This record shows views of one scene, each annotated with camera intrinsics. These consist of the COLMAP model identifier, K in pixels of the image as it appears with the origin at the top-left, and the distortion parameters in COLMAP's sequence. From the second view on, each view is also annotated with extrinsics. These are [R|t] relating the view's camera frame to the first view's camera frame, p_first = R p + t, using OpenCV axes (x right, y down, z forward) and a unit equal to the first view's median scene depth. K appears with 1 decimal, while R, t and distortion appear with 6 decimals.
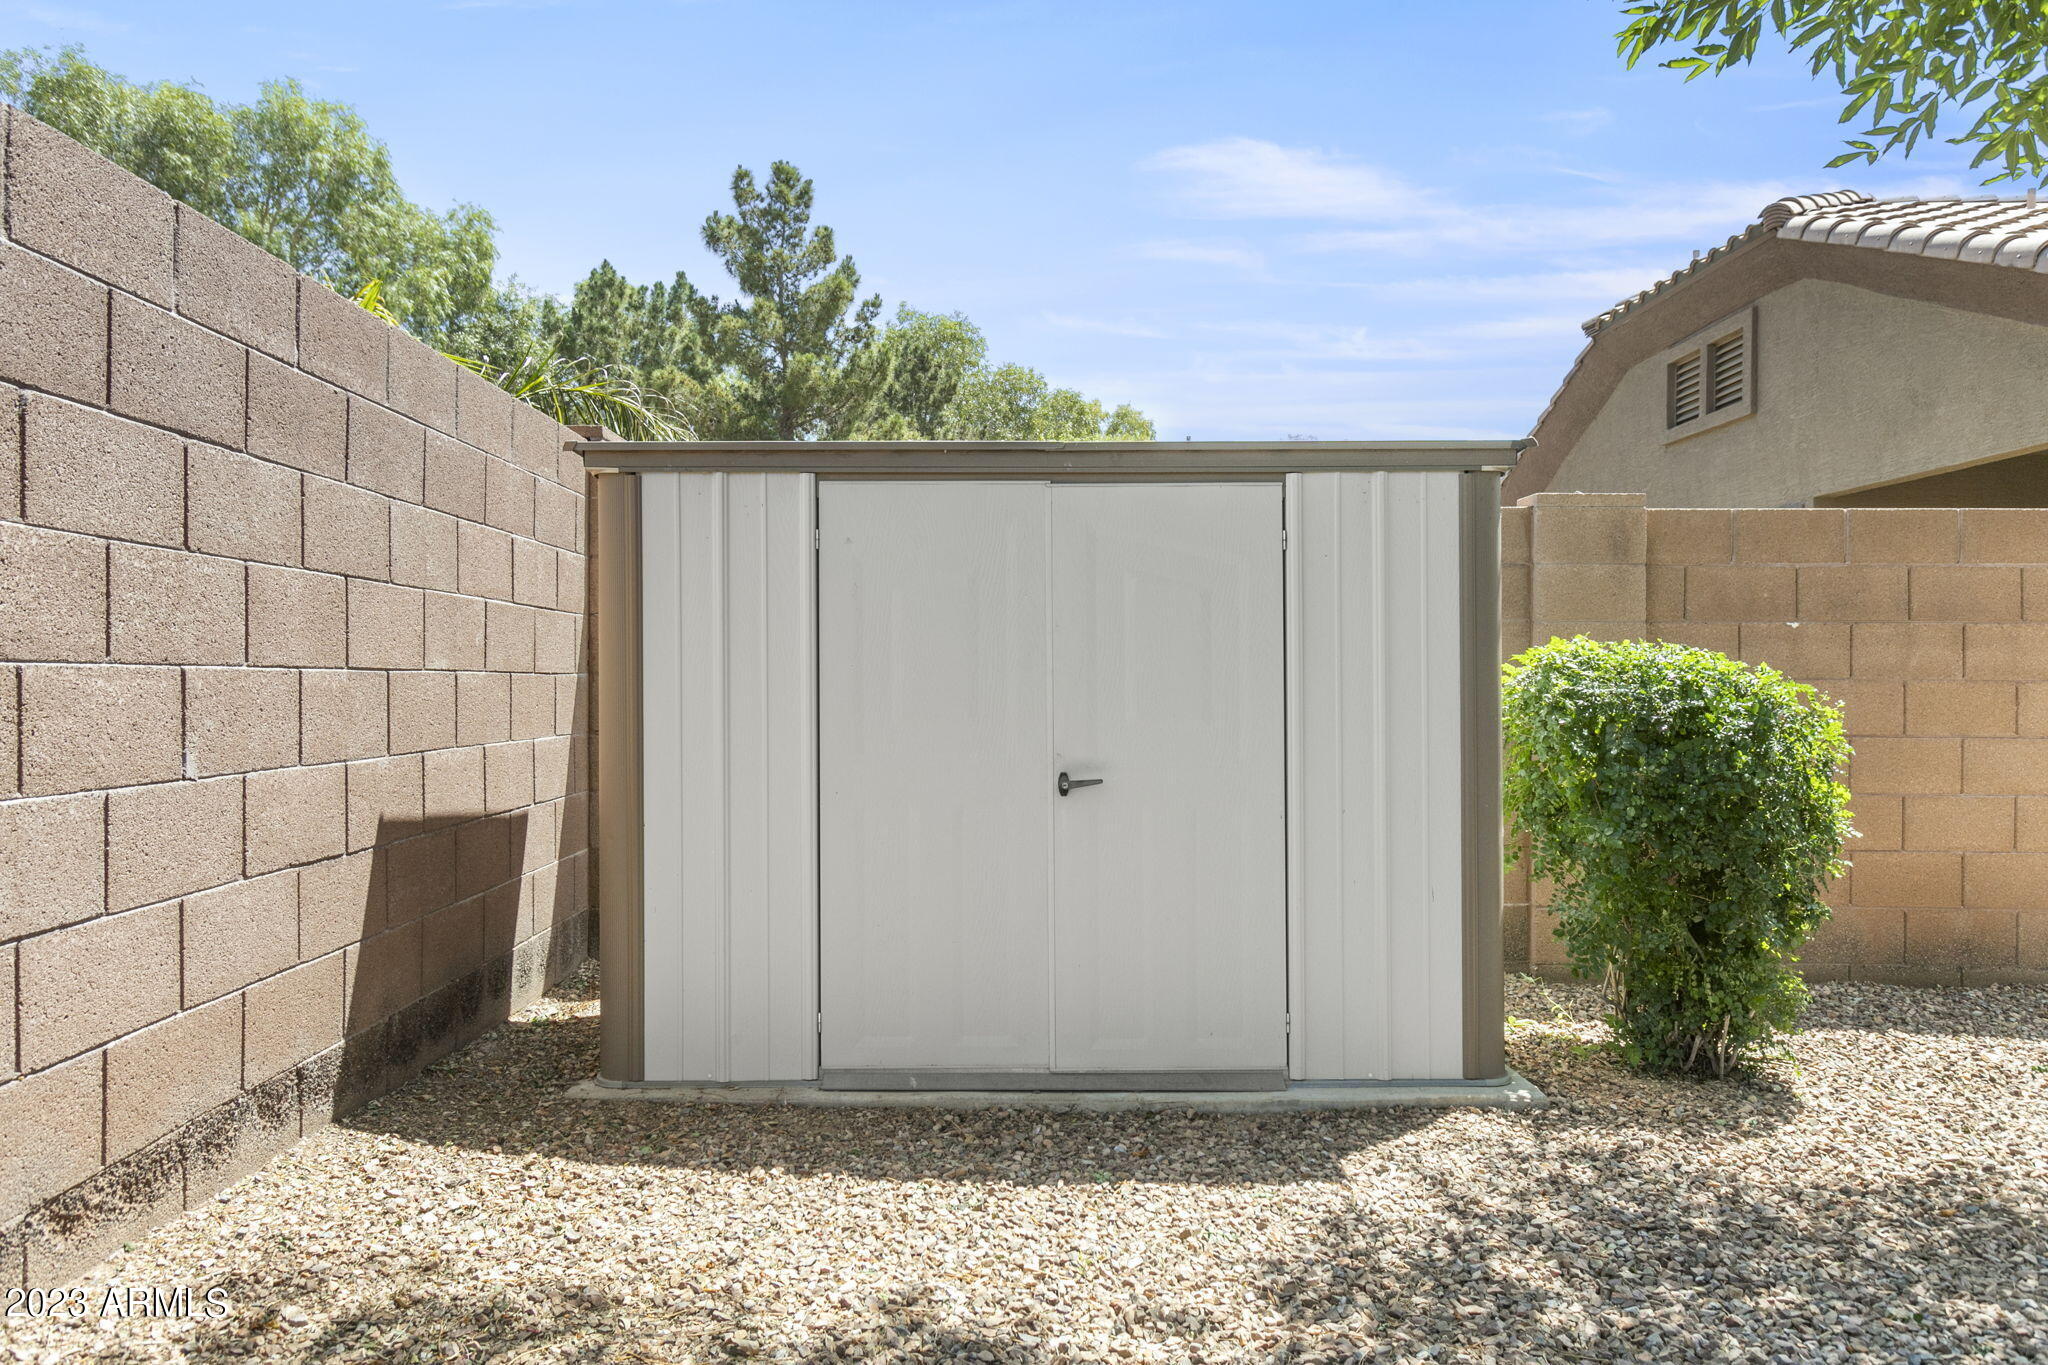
lens RADIAL K [[1290.0, 0, 1022.6], [0, 1290.0, 682.5], [0, 0, 1]] dist [-0.003034, -0.003783]
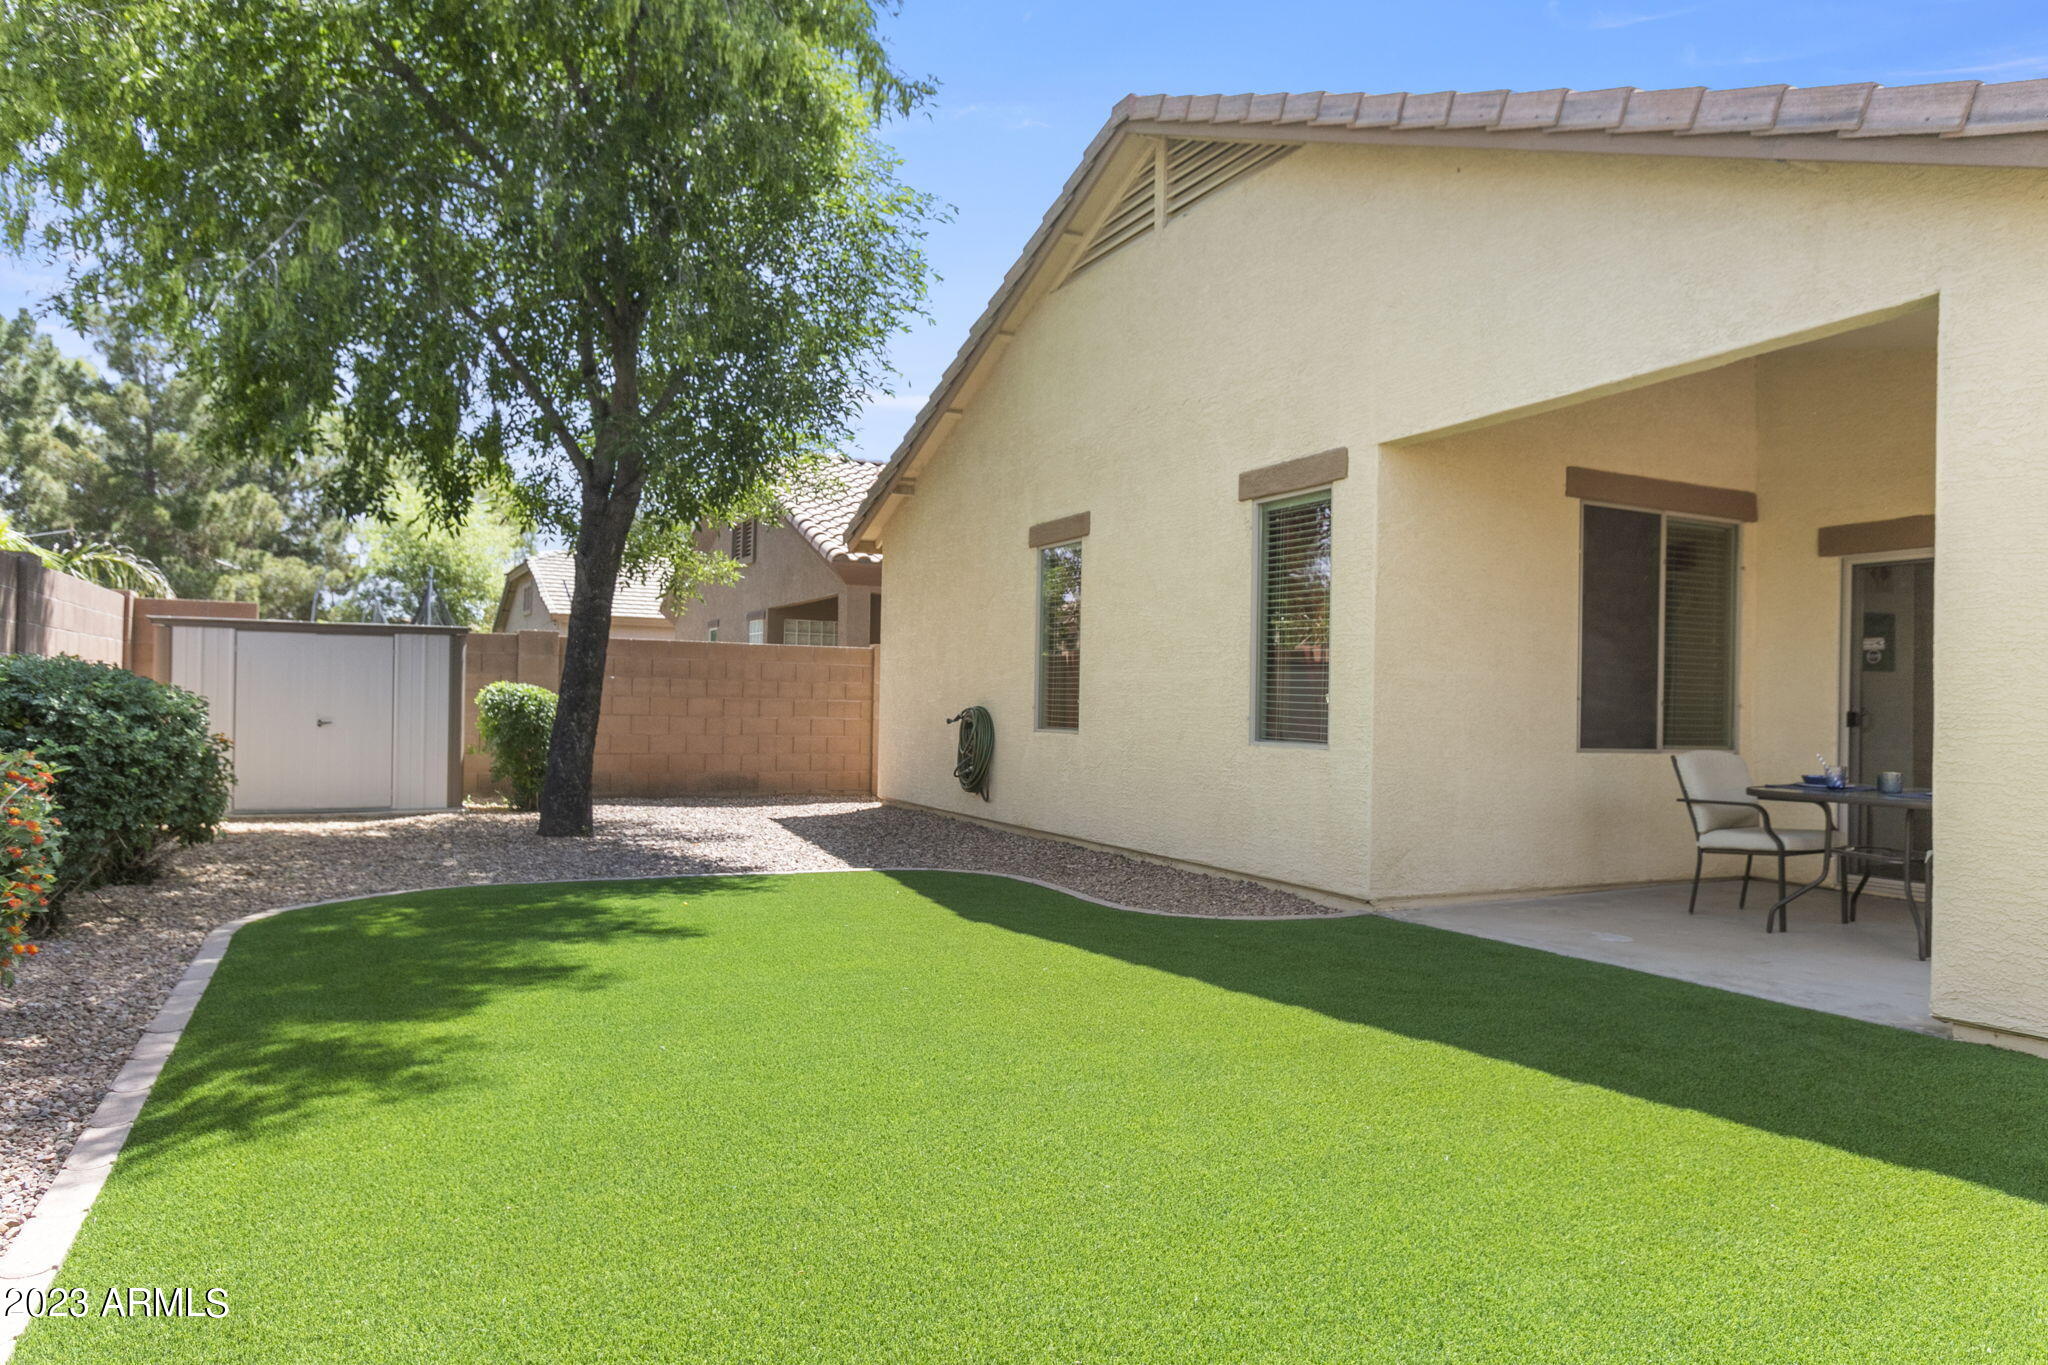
lens RADIAL K [[1290.0, 0, 1024.0], [0, 1290.0, 687.0], [0, 0, 1]] dist [-0.003034, -0.003783]
pose [[0.898860, 0.018260, 0.437856, 0.038940], [-0.016430, 0.999833, -0.007968, -0.003613], [-0.437928, -0.000032, 0.899010, -0.524835]]
